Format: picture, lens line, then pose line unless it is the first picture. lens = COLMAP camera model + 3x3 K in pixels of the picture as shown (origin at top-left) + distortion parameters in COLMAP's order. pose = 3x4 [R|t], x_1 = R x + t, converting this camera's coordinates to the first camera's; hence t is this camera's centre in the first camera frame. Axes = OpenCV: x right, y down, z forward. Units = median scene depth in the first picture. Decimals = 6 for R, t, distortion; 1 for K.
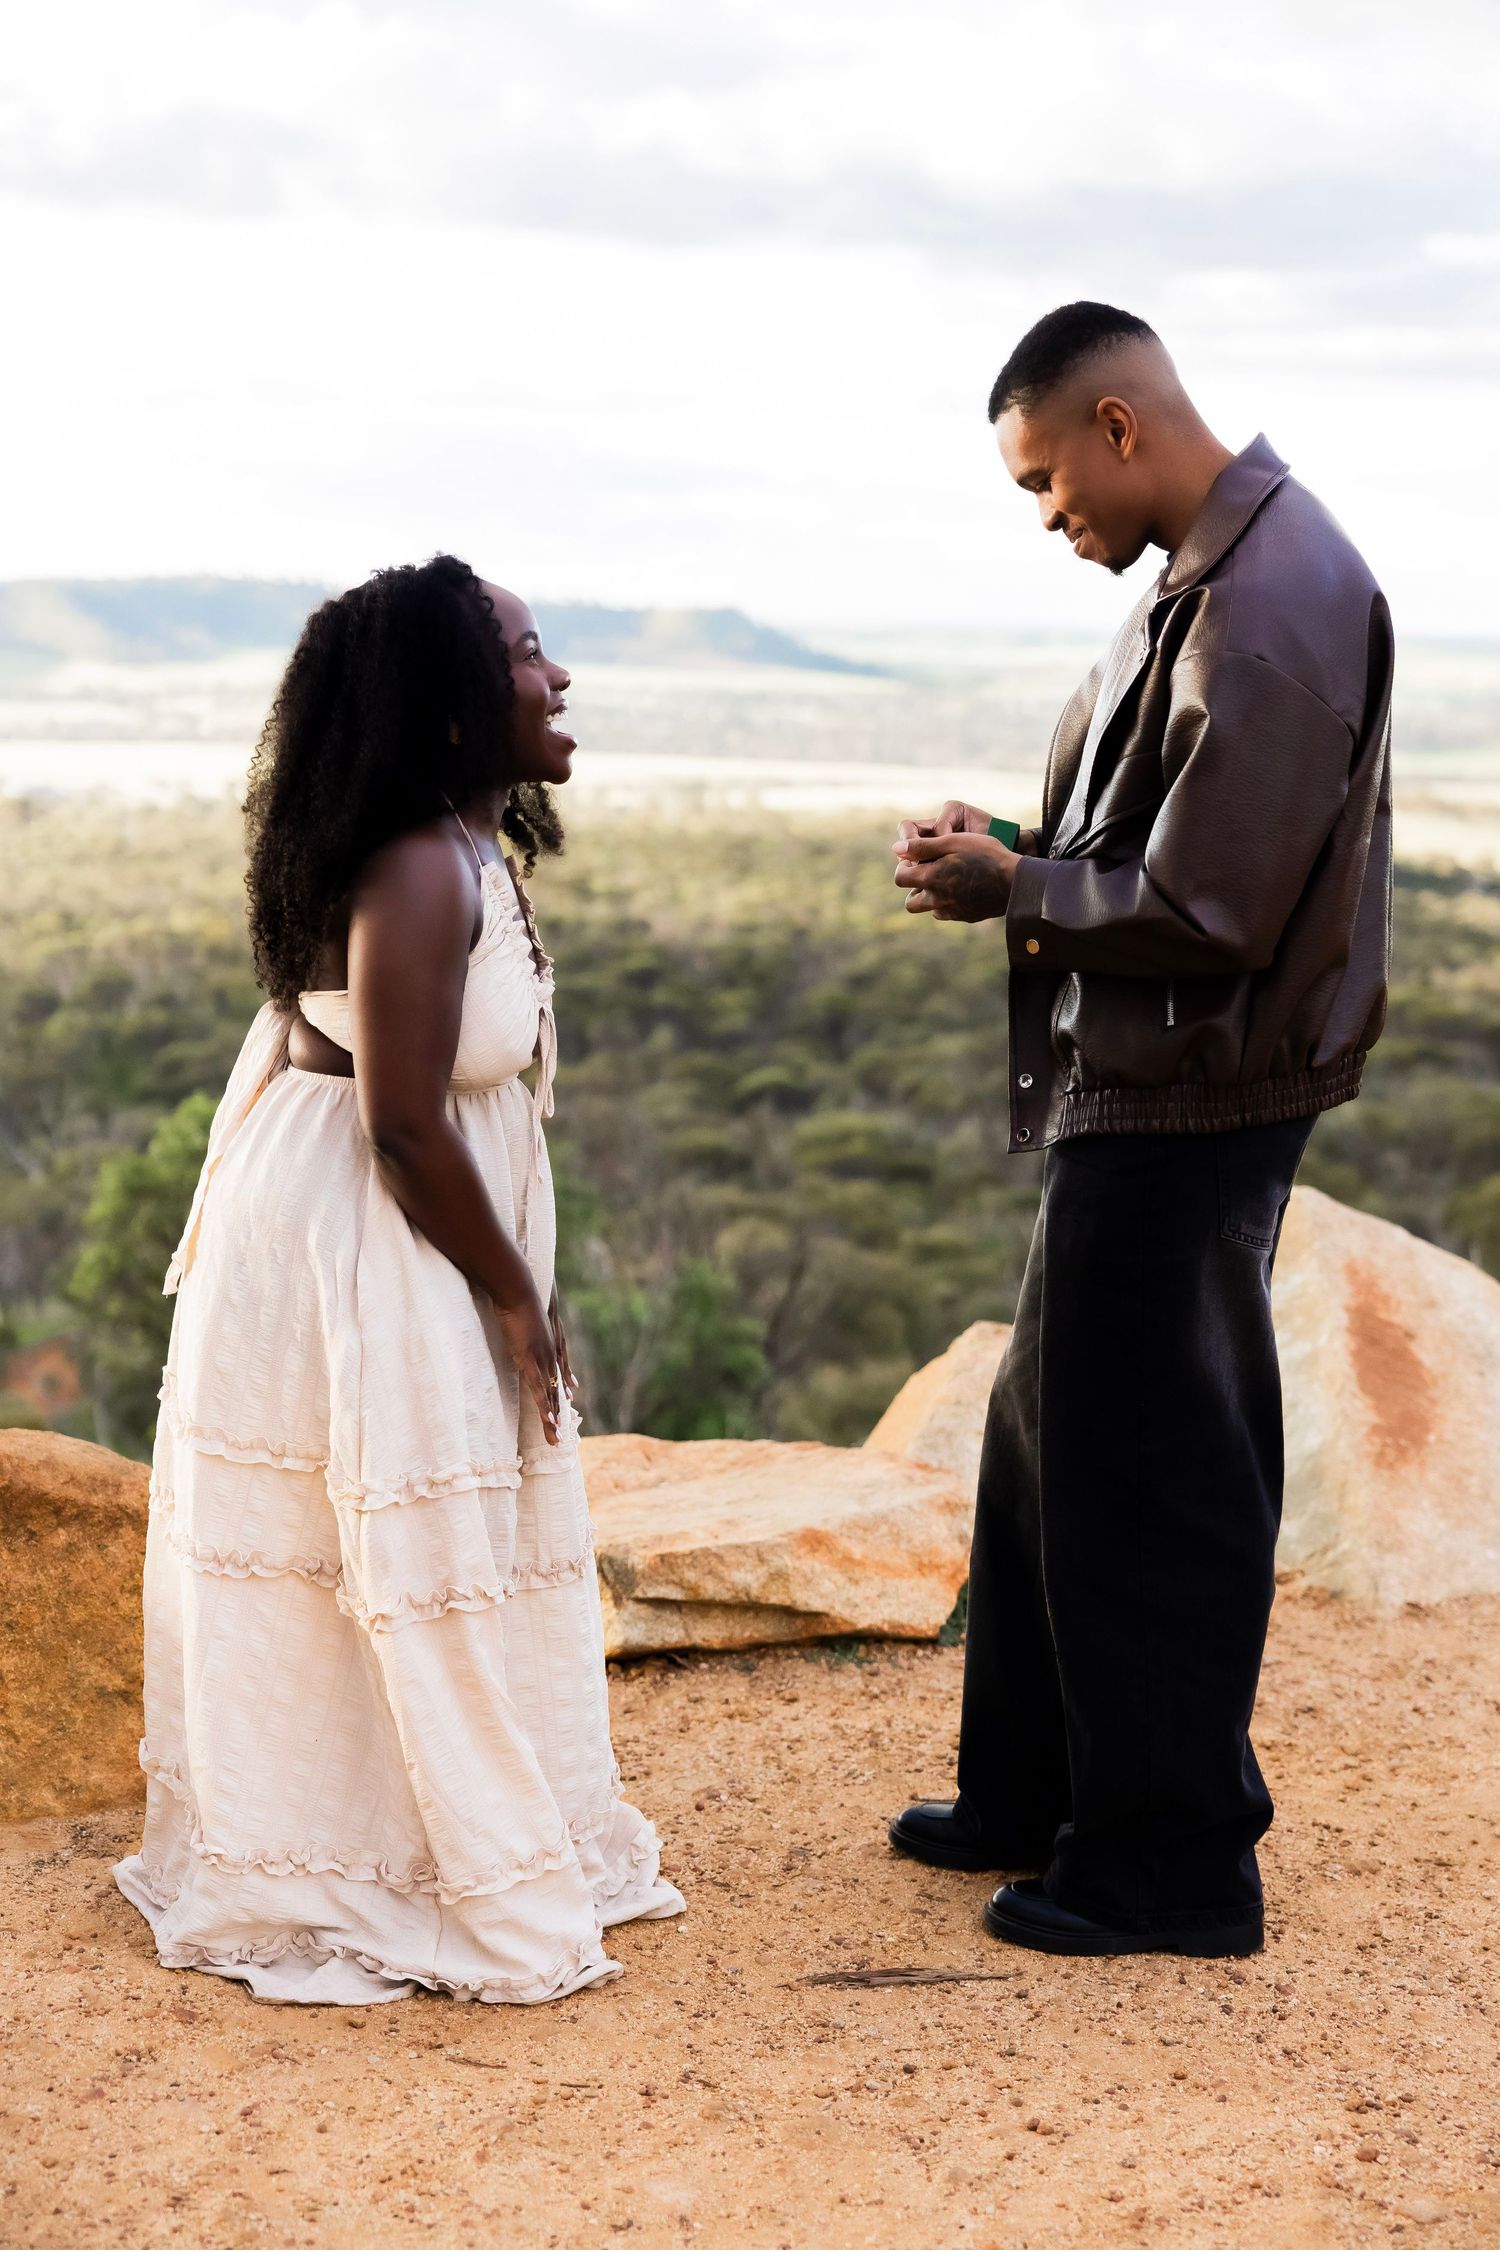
lens RADIAL K [[3379.3, 0, 759.6], [0, 3379.3, 1112.0], [0, 0, 1]] dist [0.002407, 0.000000]
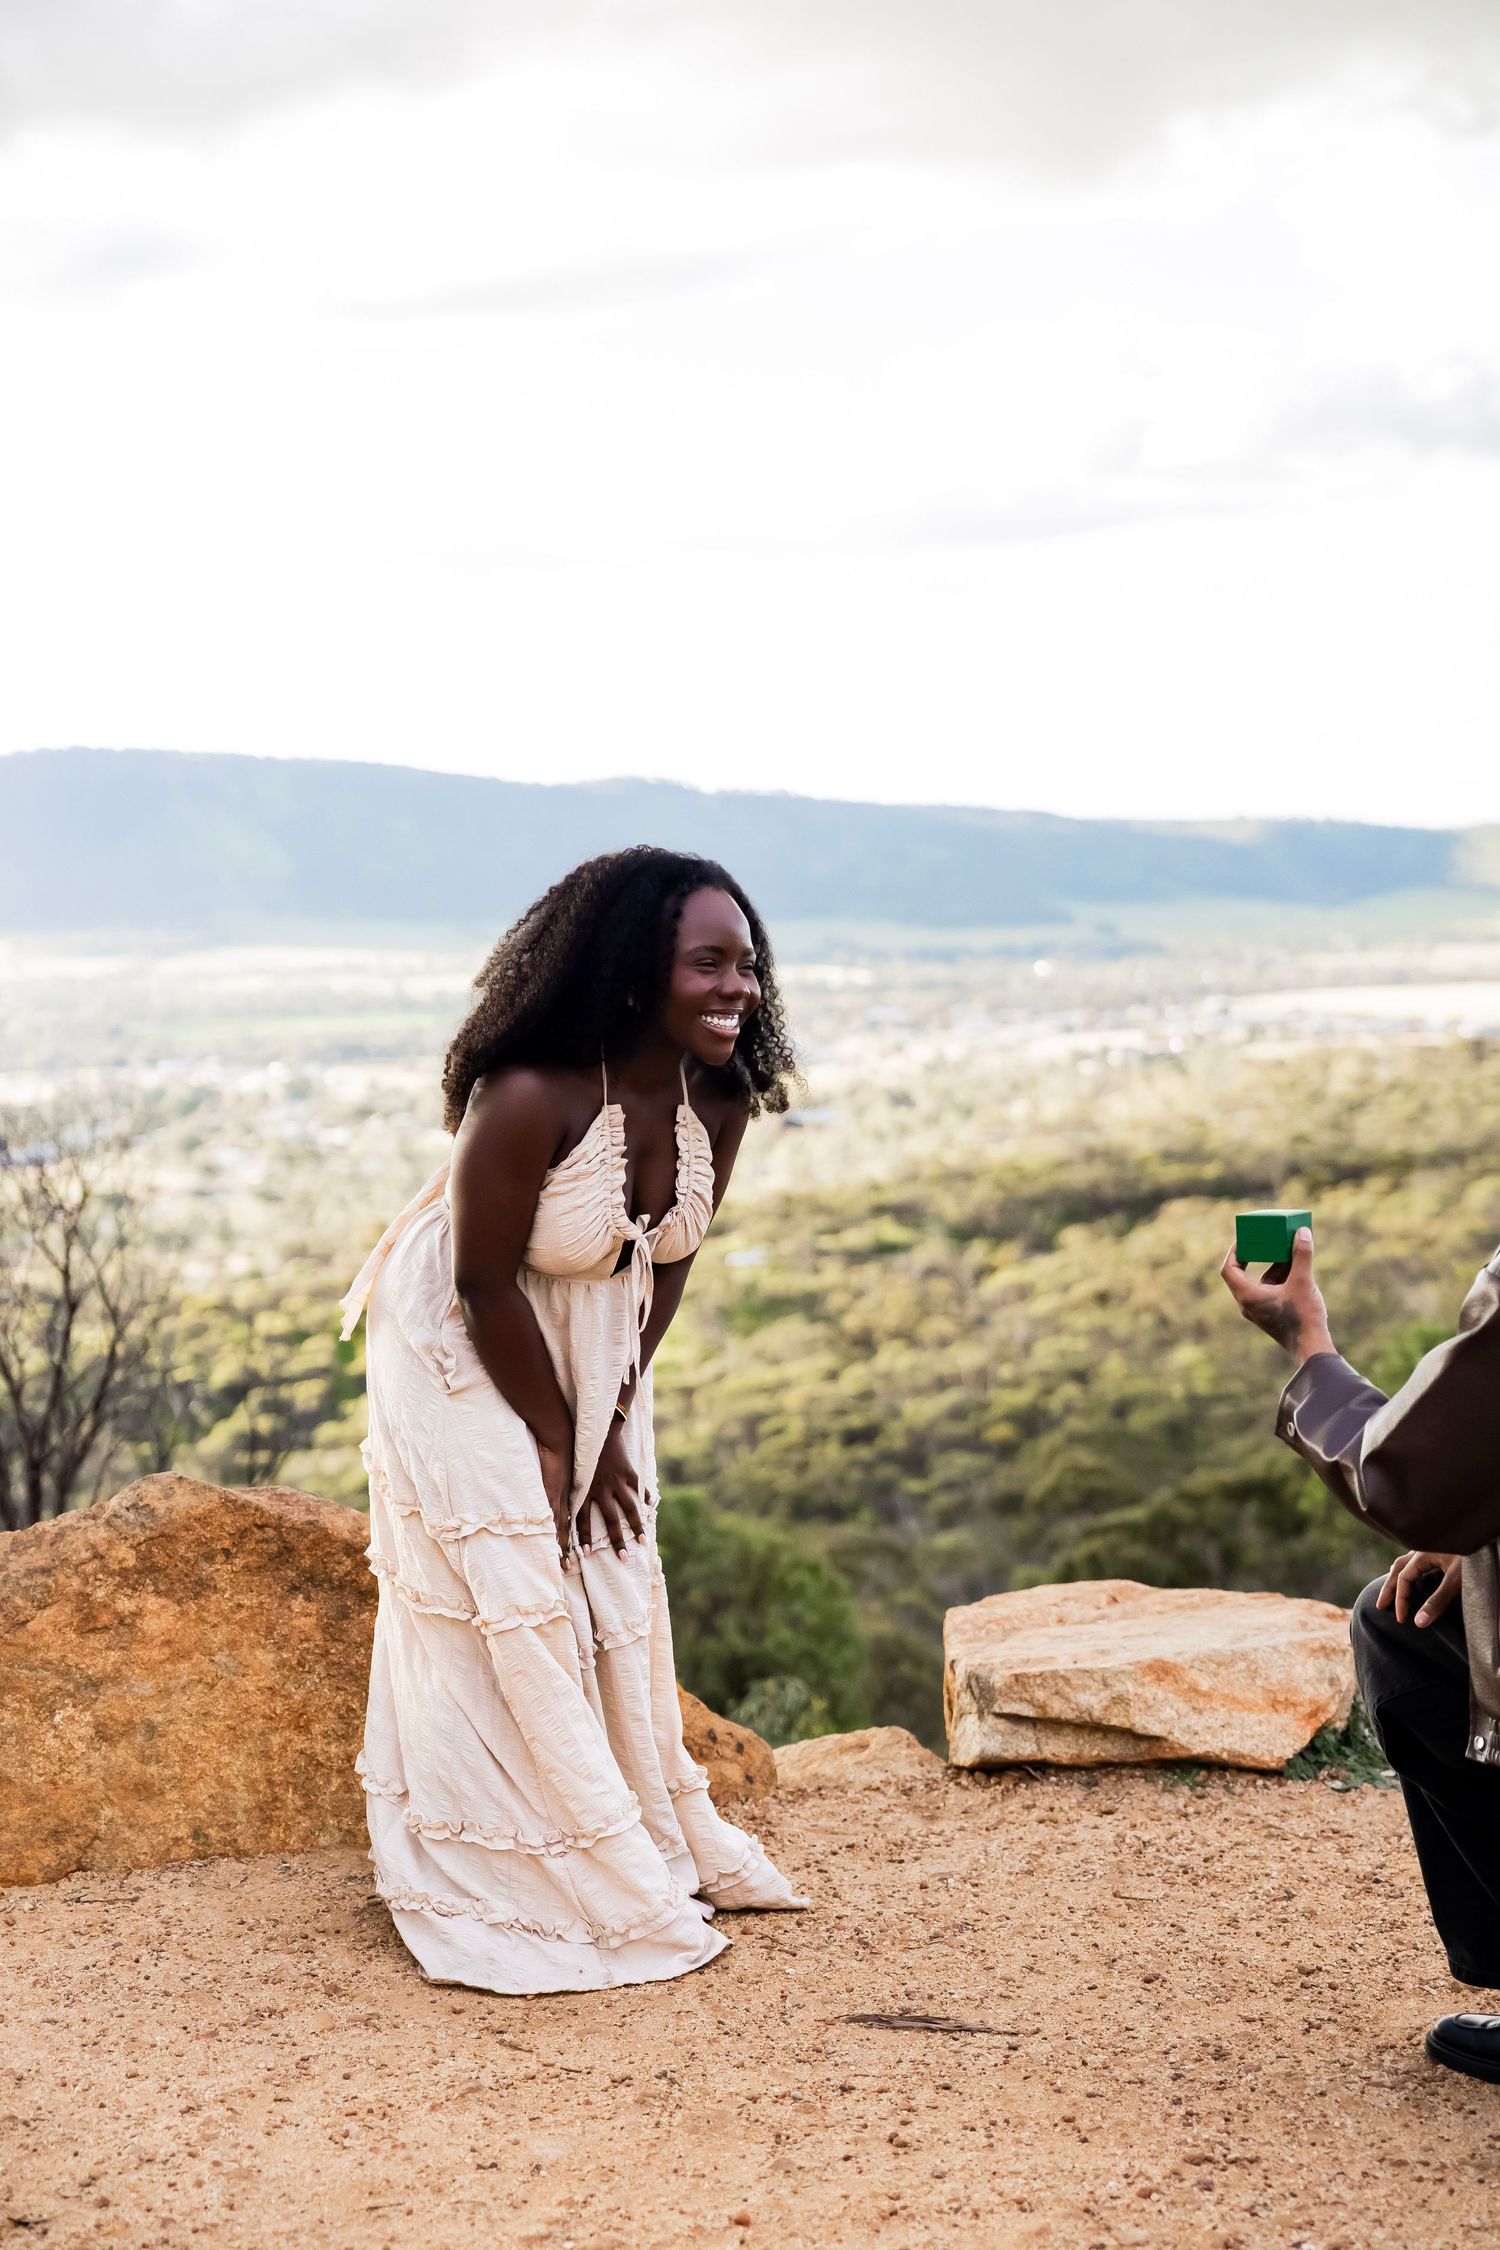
lens RADIAL K [[3337.6, 0, 745.4], [0, 3337.6, 1115.9], [0, 0, 1]] dist [0.022933, 0.000000]
pose [[0.908639, -0.017384, -0.417221, 0.345286], [-0.011565, 0.997702, -0.066759, 0.022140], [0.417423, 0.065485, 0.906350, -0.040770]]
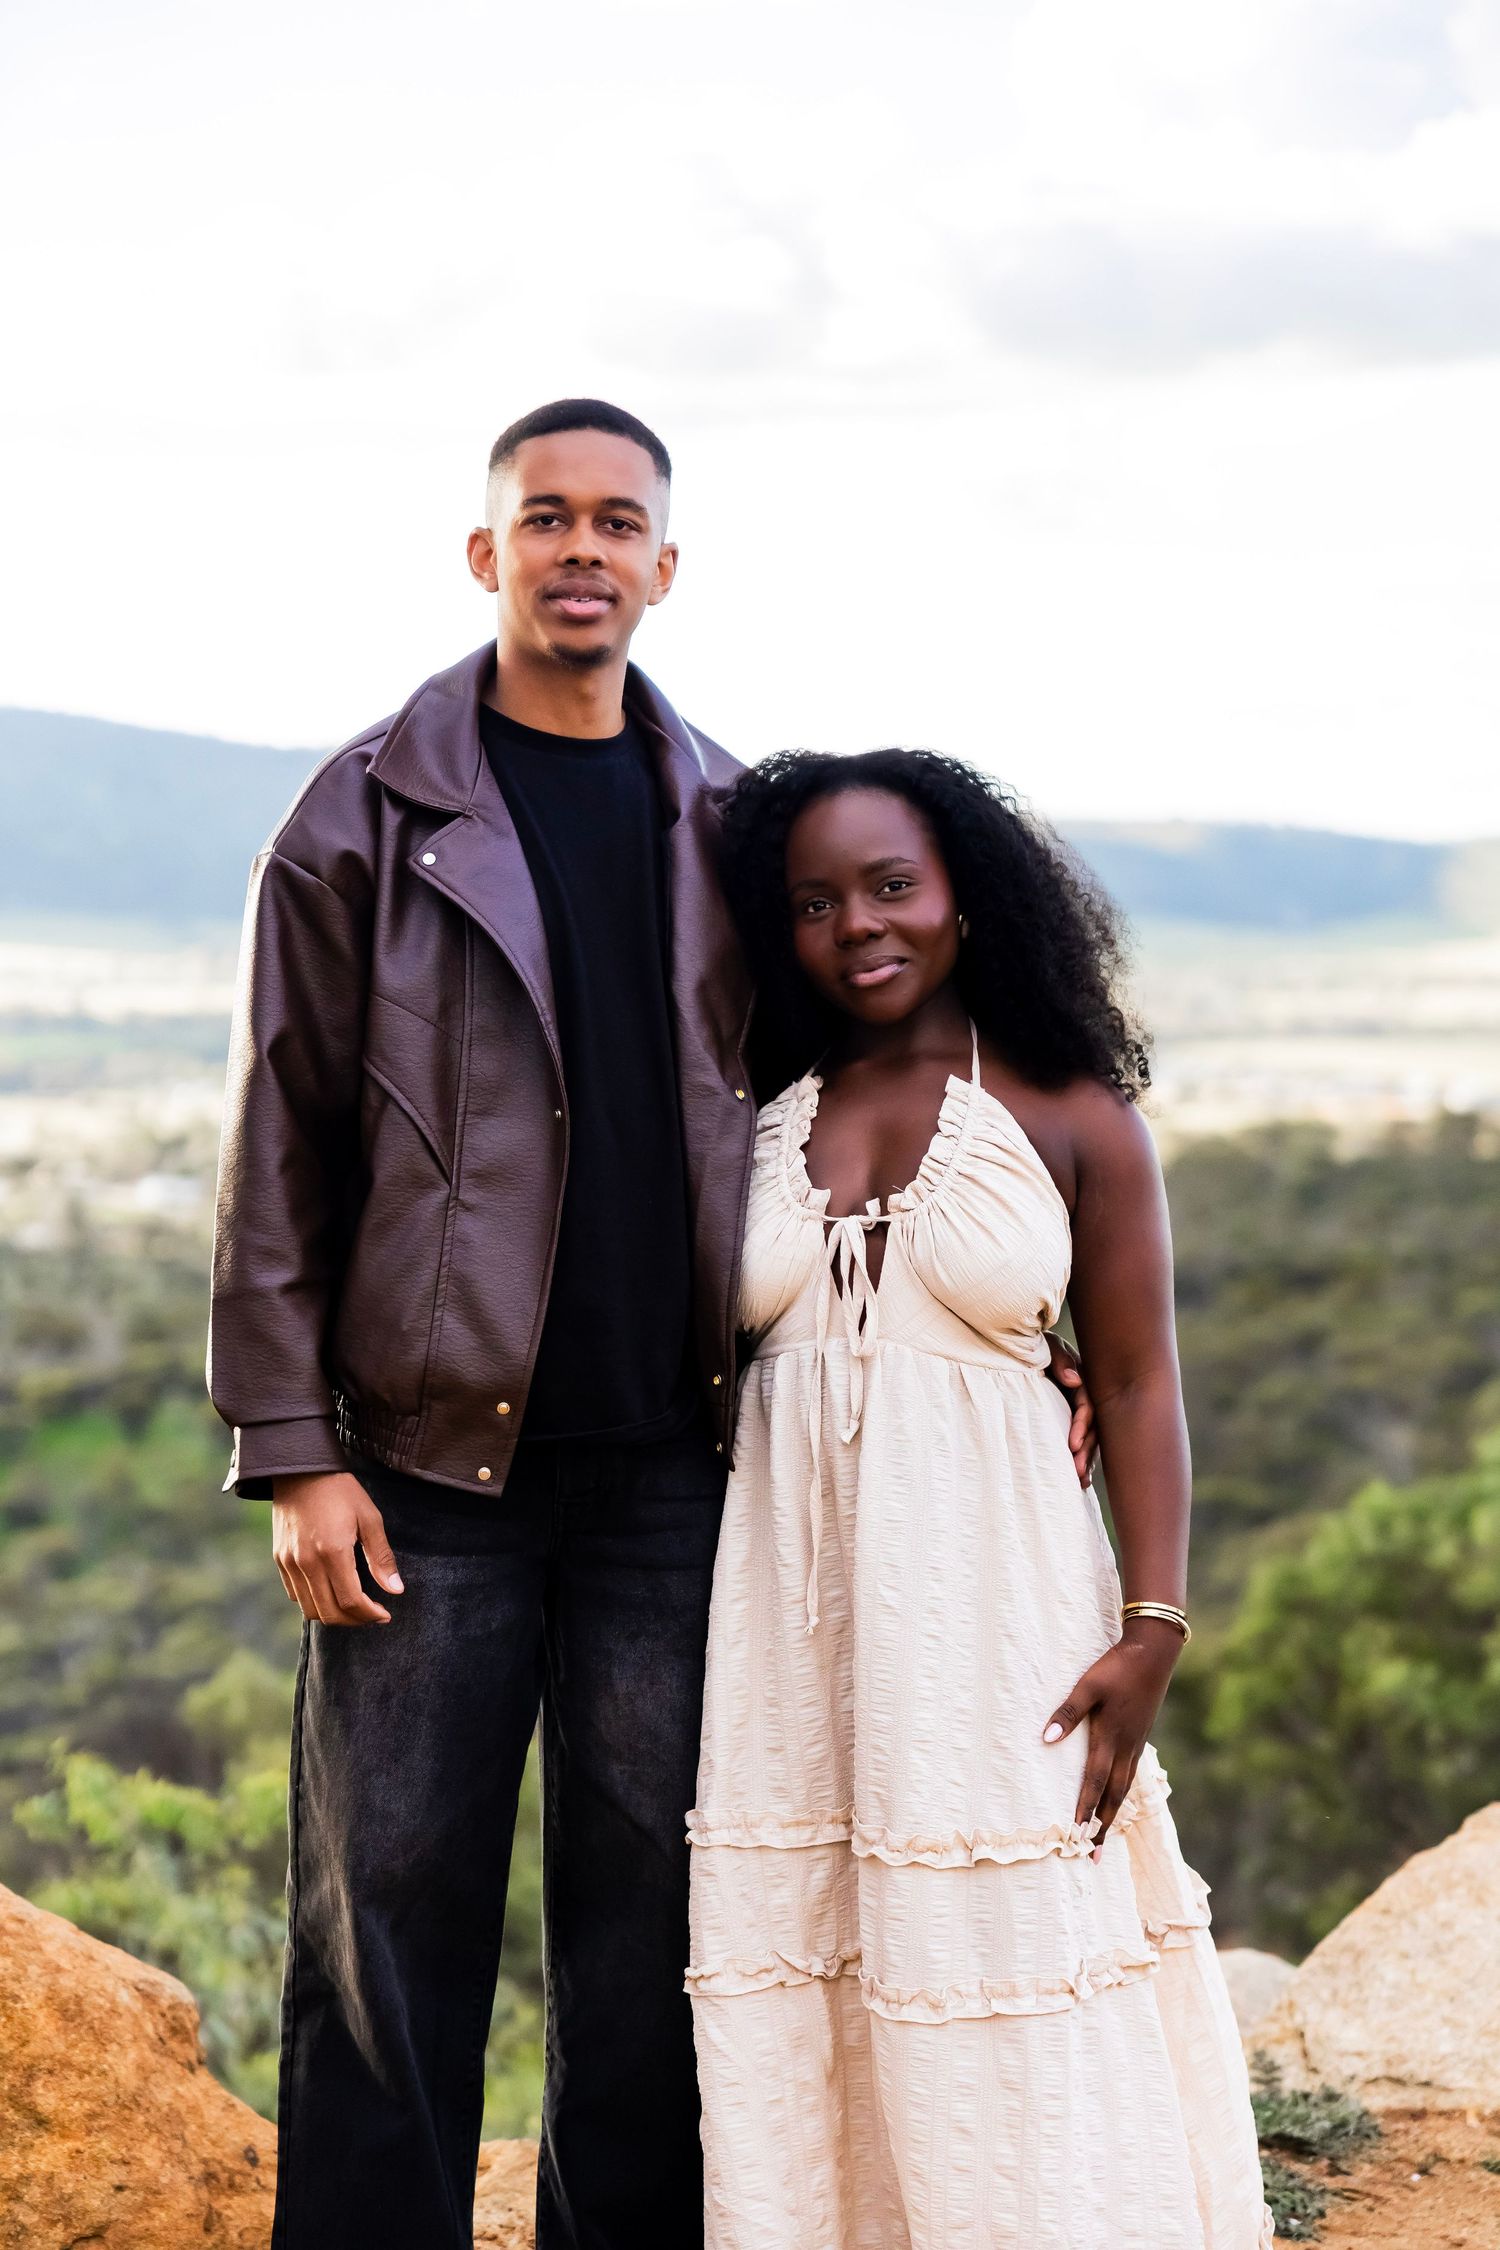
lens RADIAL K [[4335.5, 0, 740.7], [0, 4335.5, 1134.2], [0, 0, 1]] dist [0.022959, 0.000000]
pose [[0.928388, 0.004595, -0.371583, 0.331414], [-0.036967, 0.996106, -0.080043, -0.000090], [0.369768, 0.088047, 0.924943, 0.091008]]
